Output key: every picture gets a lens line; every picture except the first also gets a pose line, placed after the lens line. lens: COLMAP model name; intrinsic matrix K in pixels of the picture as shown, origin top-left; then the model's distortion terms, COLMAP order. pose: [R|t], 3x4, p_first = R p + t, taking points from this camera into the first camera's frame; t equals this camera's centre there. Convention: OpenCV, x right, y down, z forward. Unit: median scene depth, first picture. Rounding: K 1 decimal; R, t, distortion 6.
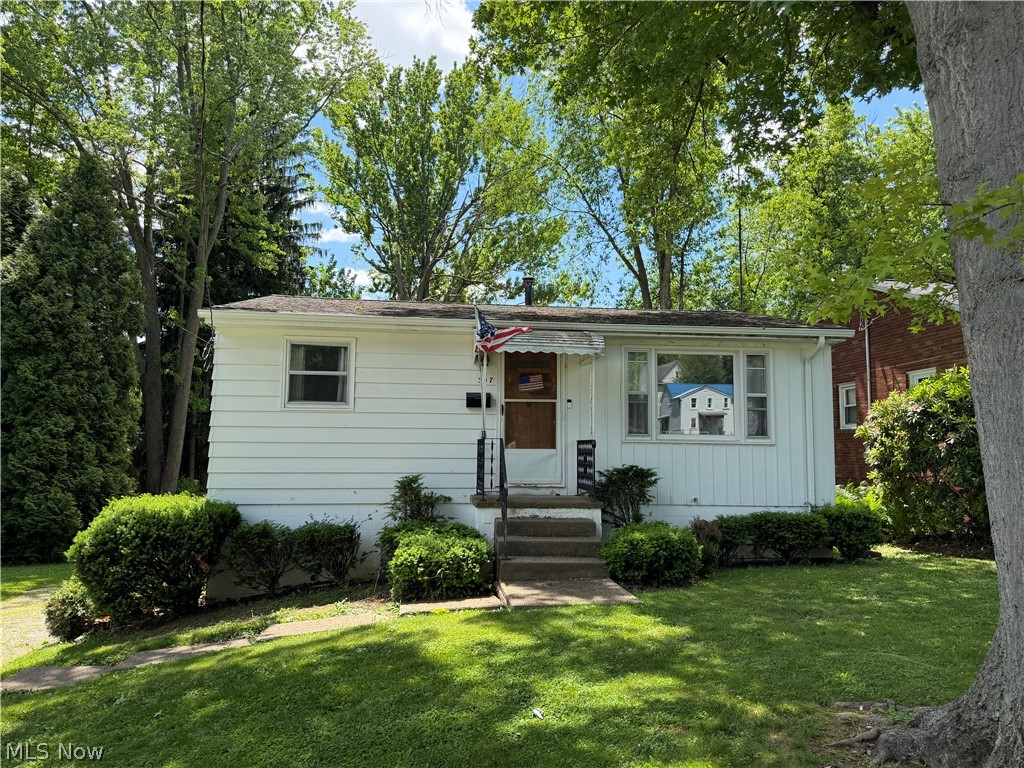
lens RADIAL K [[729.1, 0, 512.0], [0, 729.1, 384.0], [0, 0, 1]] dist [0.060001, -0.001084]
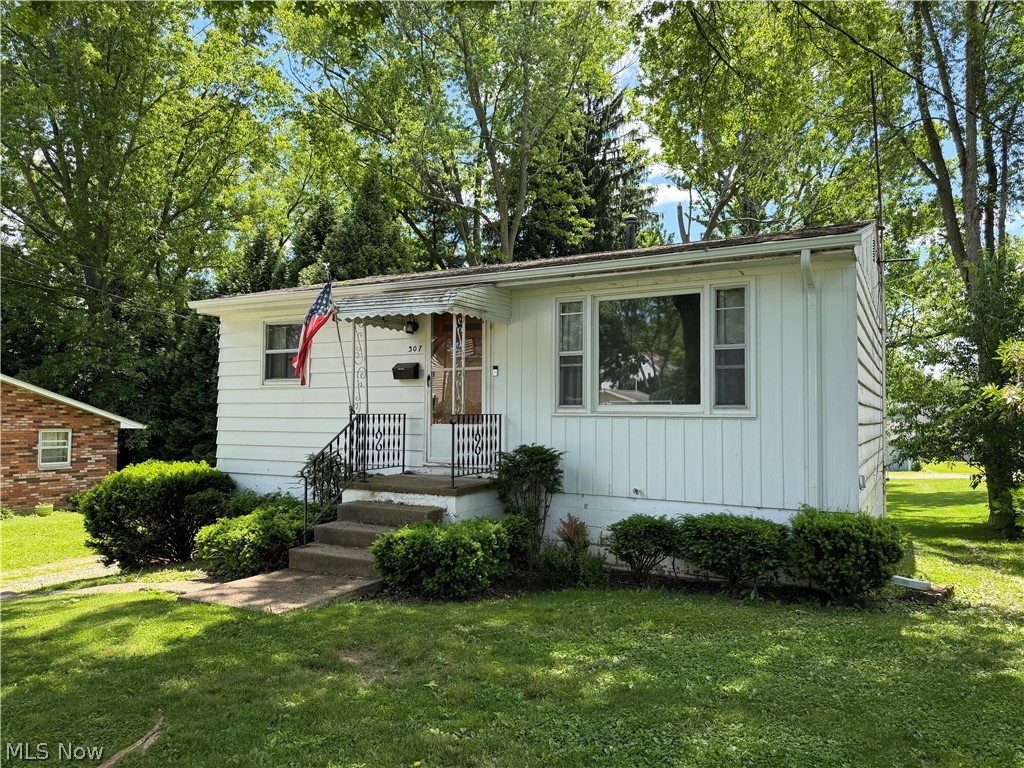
lens RADIAL K [[729.1, 0, 512.0], [0, 729.1, 384.0], [0, 0, 1]] dist [0.060001, -0.001084]
pose [[0.813022, -0.028895, -0.581516, 0.592489], [0.056028, 0.998015, 0.028743, 0.019404], [0.579531, -0.055949, 0.813027, 0.327656]]
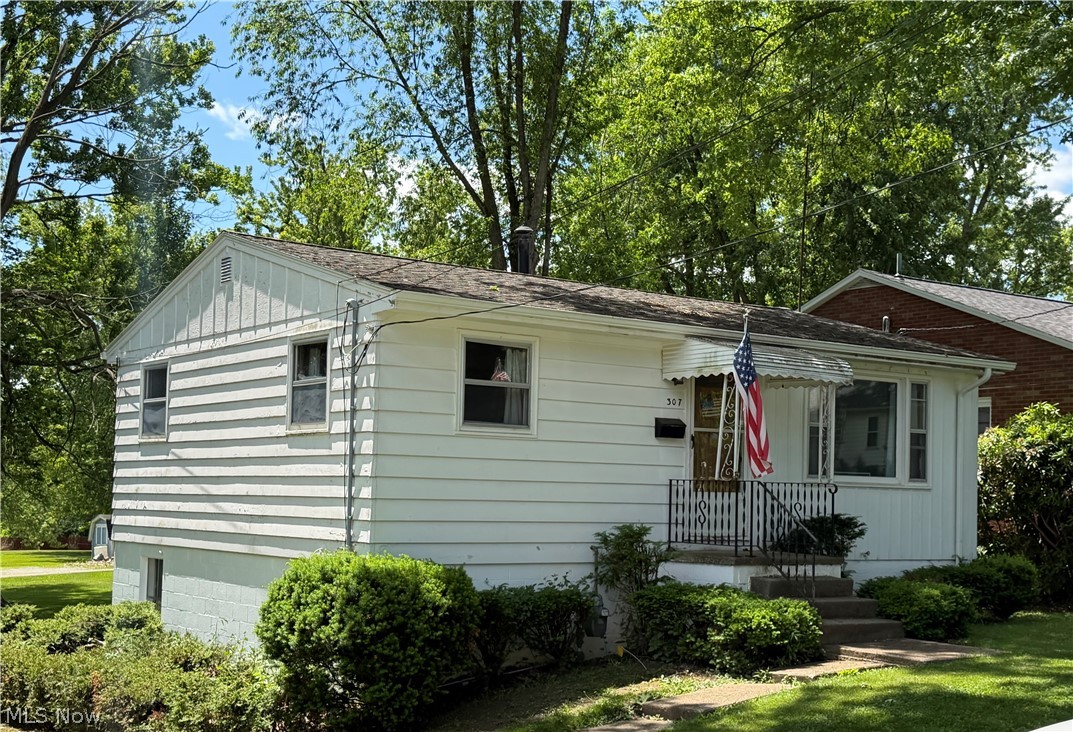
lens RADIAL K [[1378.8, 0, 536.5], [0, 1378.8, 366.0], [0, 0, 1]] dist [-0.073164, -0.004031]
pose [[0.884959, 0.055029, 0.462406, -0.839282], [-0.059011, 0.998240, -0.005859, -0.026104], [-0.461915, -0.022102, 0.886649, -0.216820]]
